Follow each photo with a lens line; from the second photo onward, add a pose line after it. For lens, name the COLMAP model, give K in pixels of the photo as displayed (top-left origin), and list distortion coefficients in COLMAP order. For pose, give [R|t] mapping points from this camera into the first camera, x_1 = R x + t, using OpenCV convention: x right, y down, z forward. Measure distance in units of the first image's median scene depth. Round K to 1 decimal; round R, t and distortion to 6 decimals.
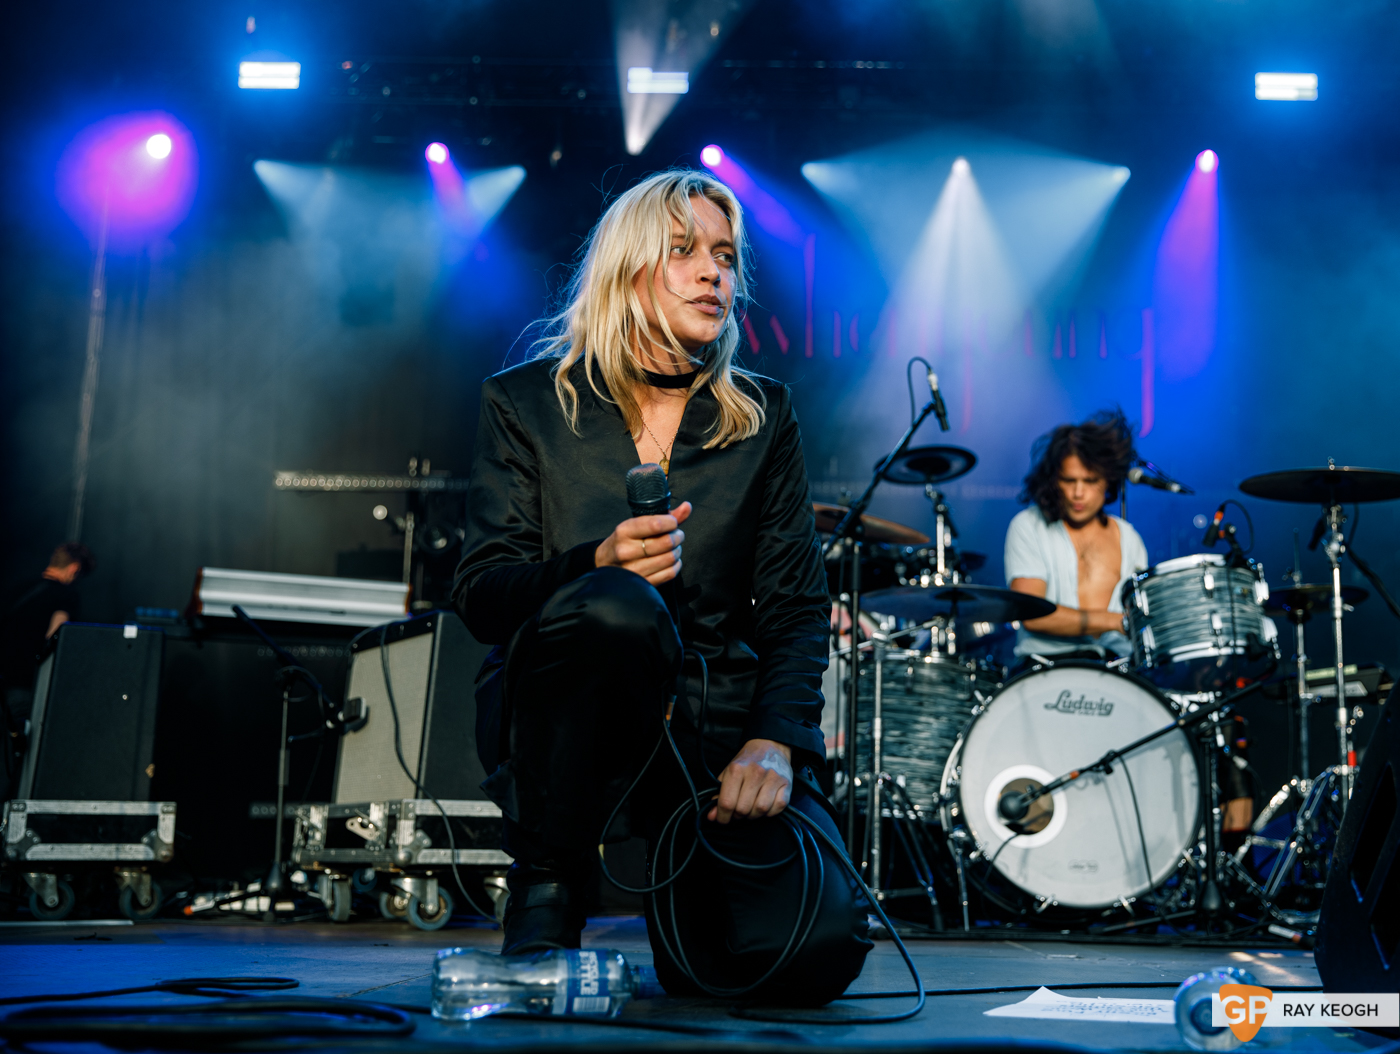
lens RADIAL K [[1655.4, 0, 806.7], [0, 1655.4, 518.7], [0, 0, 1]] dist [0.025185, 0.000000]
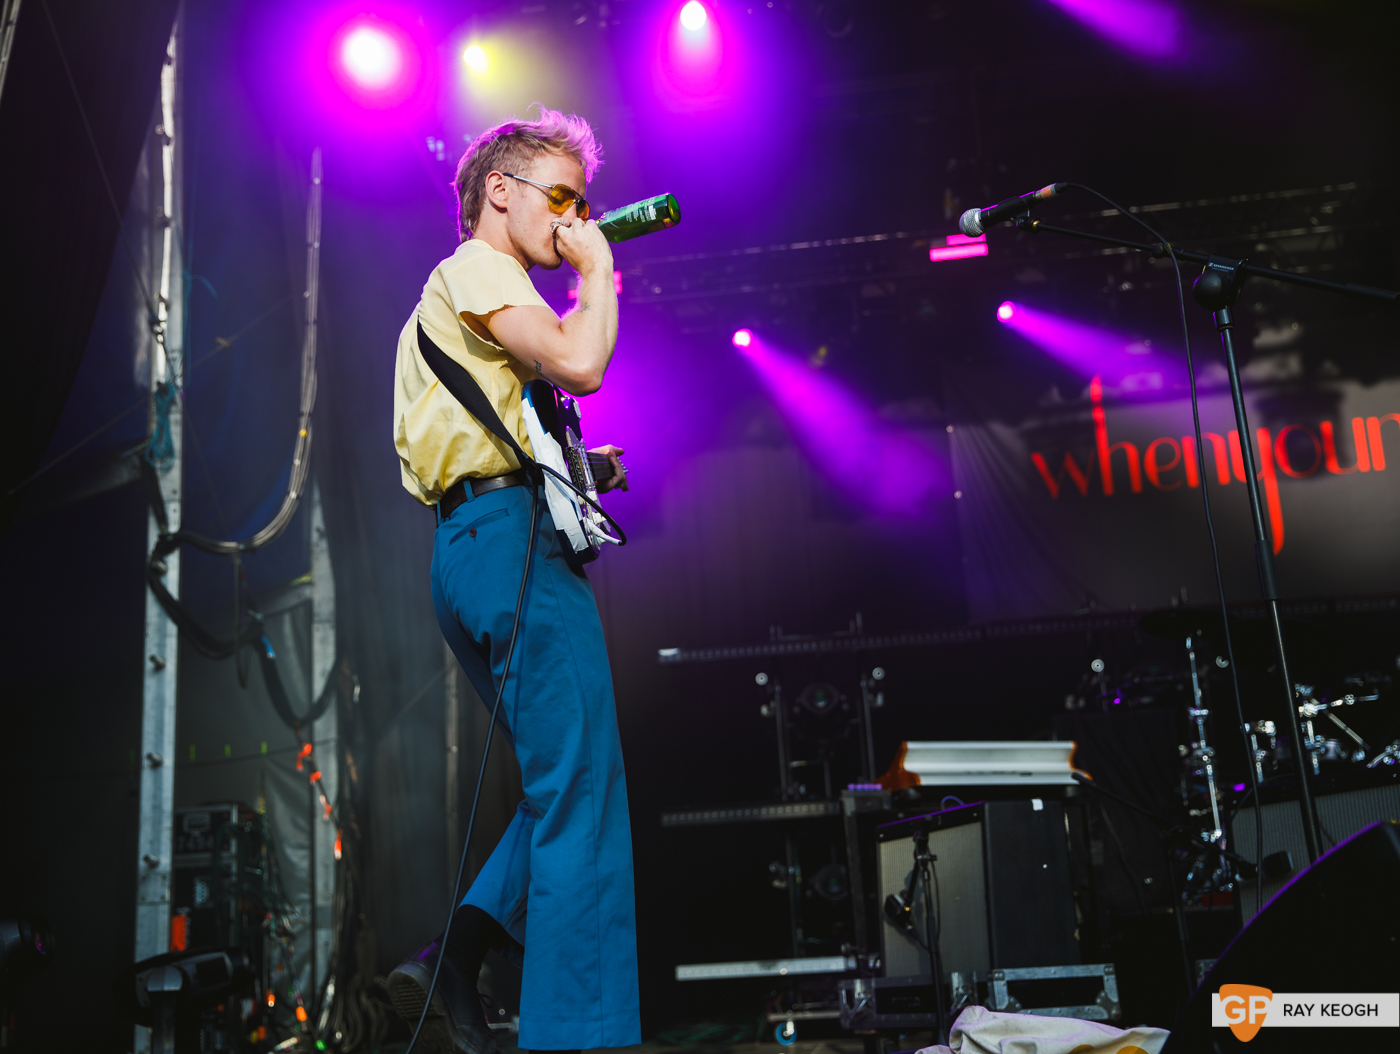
lens RADIAL K [[1655.4, 0, 676.1], [0, 1655.4, 505.9], [0, 0, 1]] dist [0.025185, 0.000000]
pose [[0.995104, -0.087789, -0.045395, -0.603334], [0.083298, 0.992193, -0.092811, -0.041421], [0.053188, 0.088576, 0.994648, -0.082192]]
